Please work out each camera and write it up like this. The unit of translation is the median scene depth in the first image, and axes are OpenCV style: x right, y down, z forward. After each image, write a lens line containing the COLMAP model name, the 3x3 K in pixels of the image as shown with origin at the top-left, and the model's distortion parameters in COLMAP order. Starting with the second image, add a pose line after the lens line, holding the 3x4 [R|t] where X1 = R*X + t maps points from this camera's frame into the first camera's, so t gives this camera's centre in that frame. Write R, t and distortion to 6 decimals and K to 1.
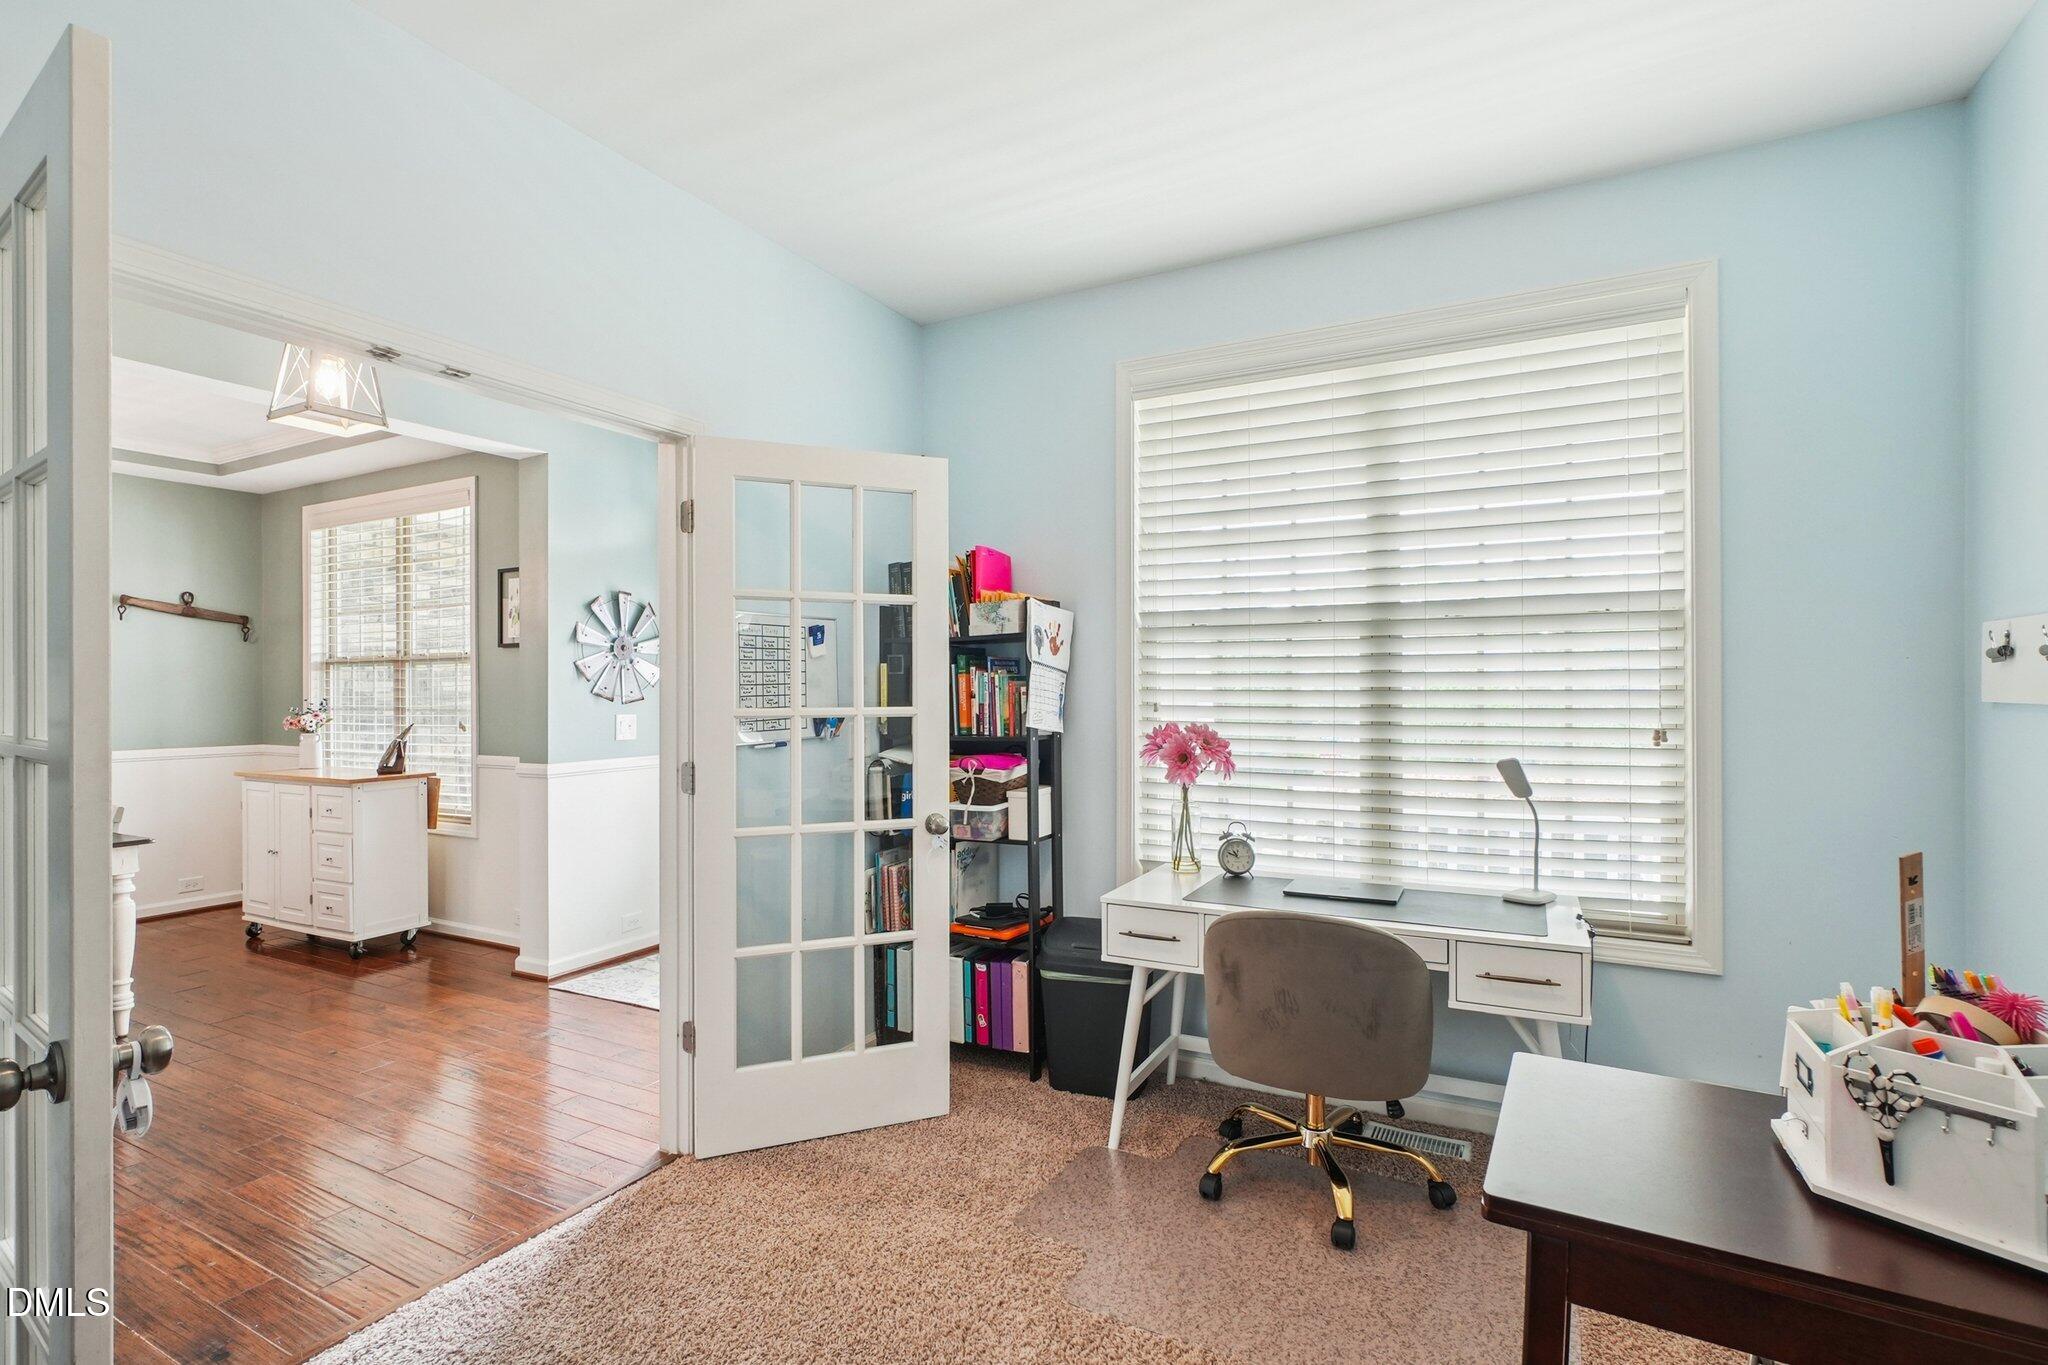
lens RADIAL K [[1003.2, 0, 985.9], [0, 1003.2, 693.2], [0, 0, 1]] dist [0.004798, 0.004528]
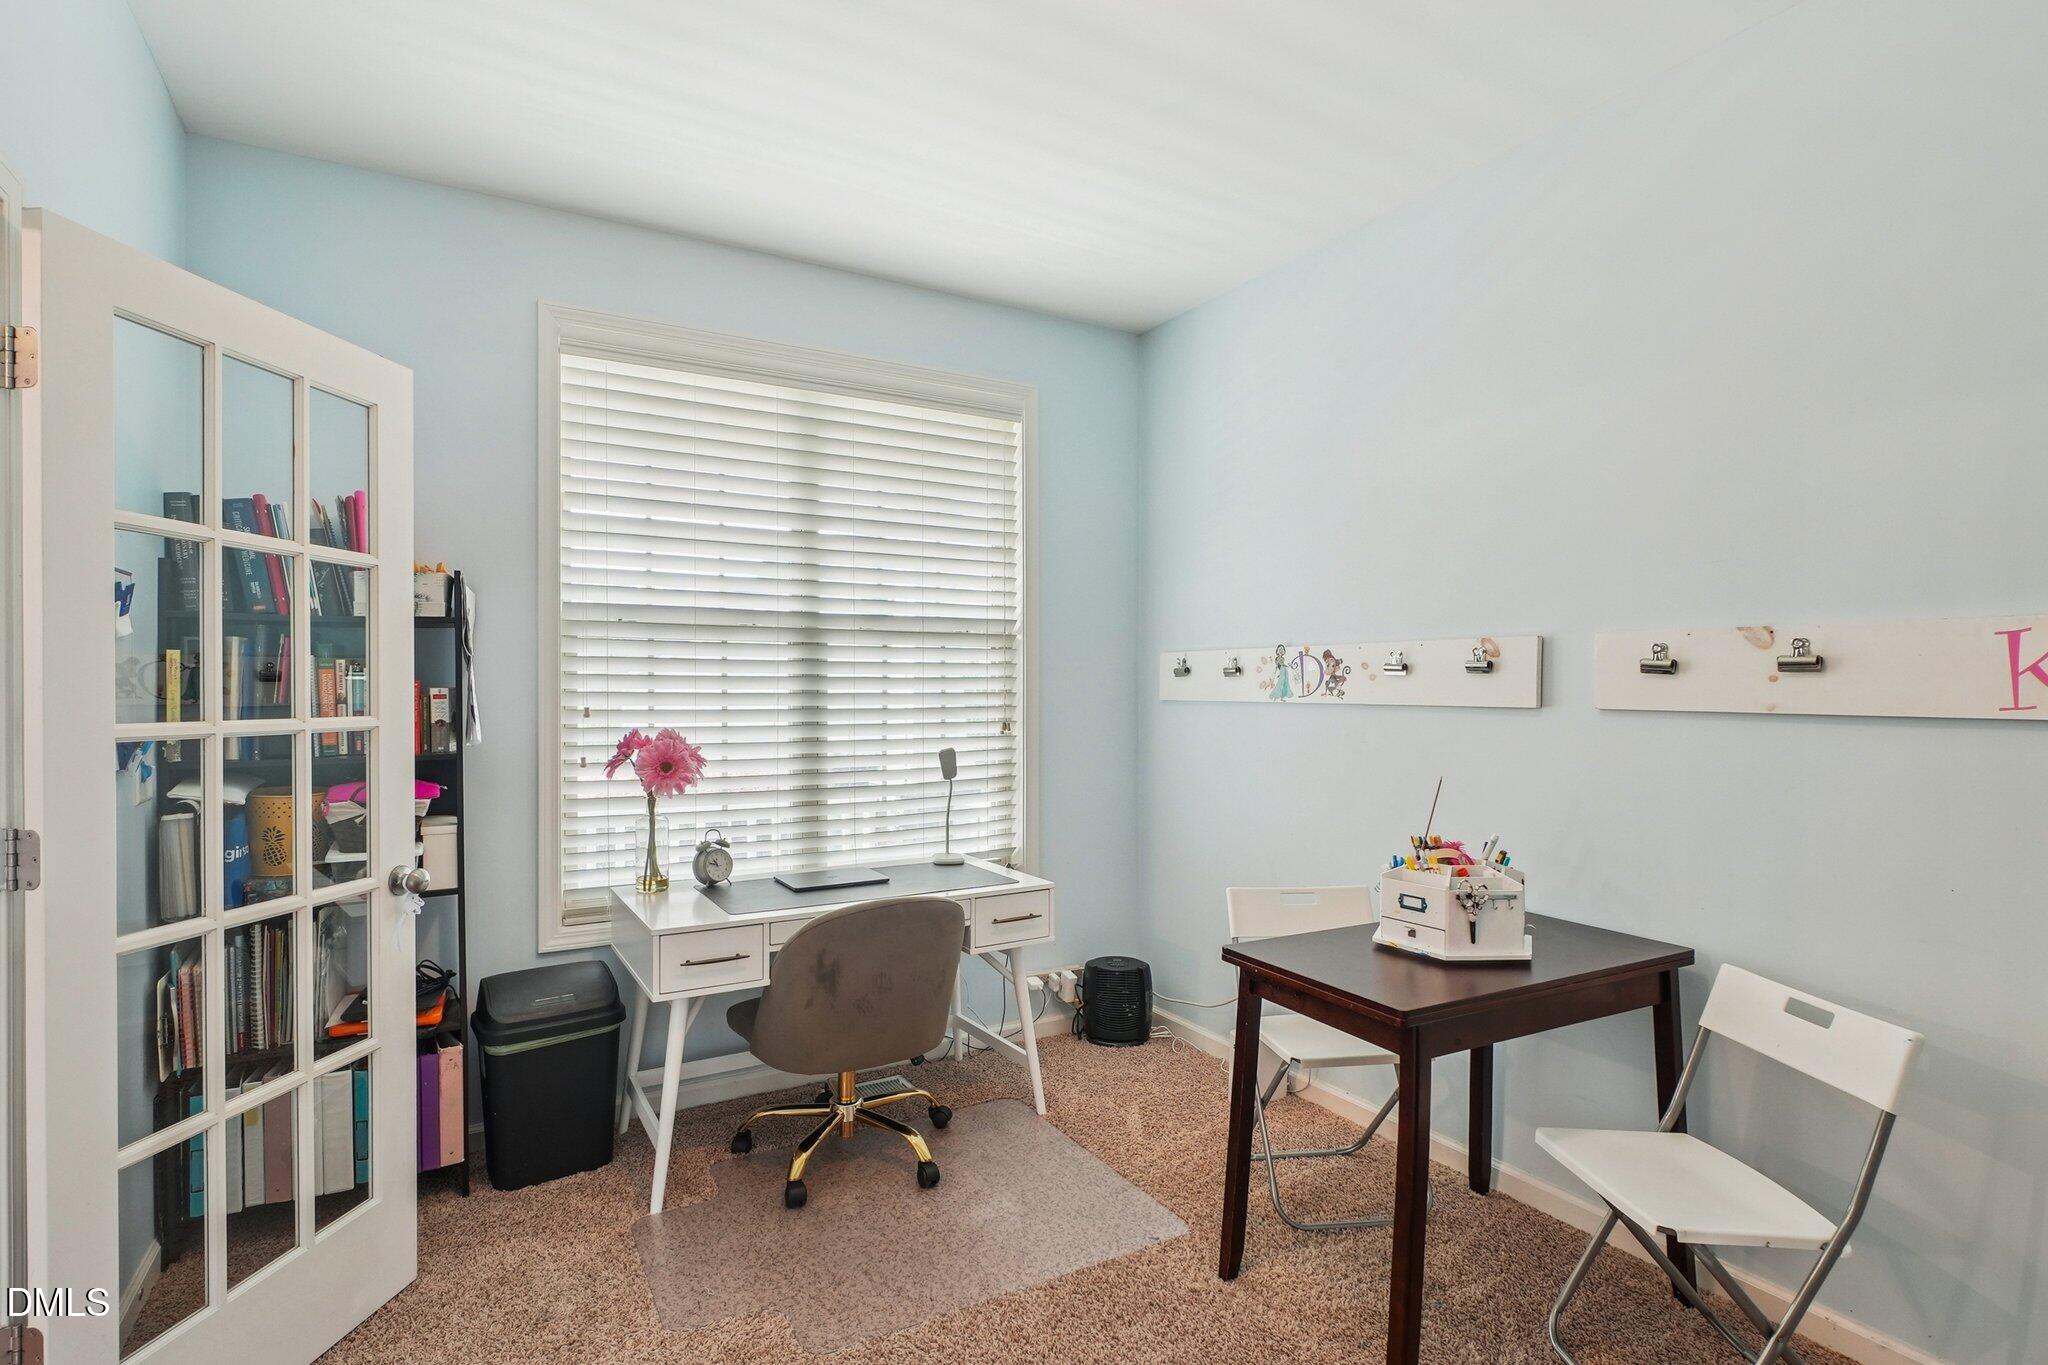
lens RADIAL K [[1003.2, 0, 1019.4], [0, 1003.2, 699.3], [0, 0, 1]] dist [0.004798, 0.004528]
pose [[0.523977, -0.006399, 0.851709, -0.428435], [0.001724, 0.999978, 0.006452, -0.002679], [-0.851731, -0.001913, 0.523976, 0.249151]]
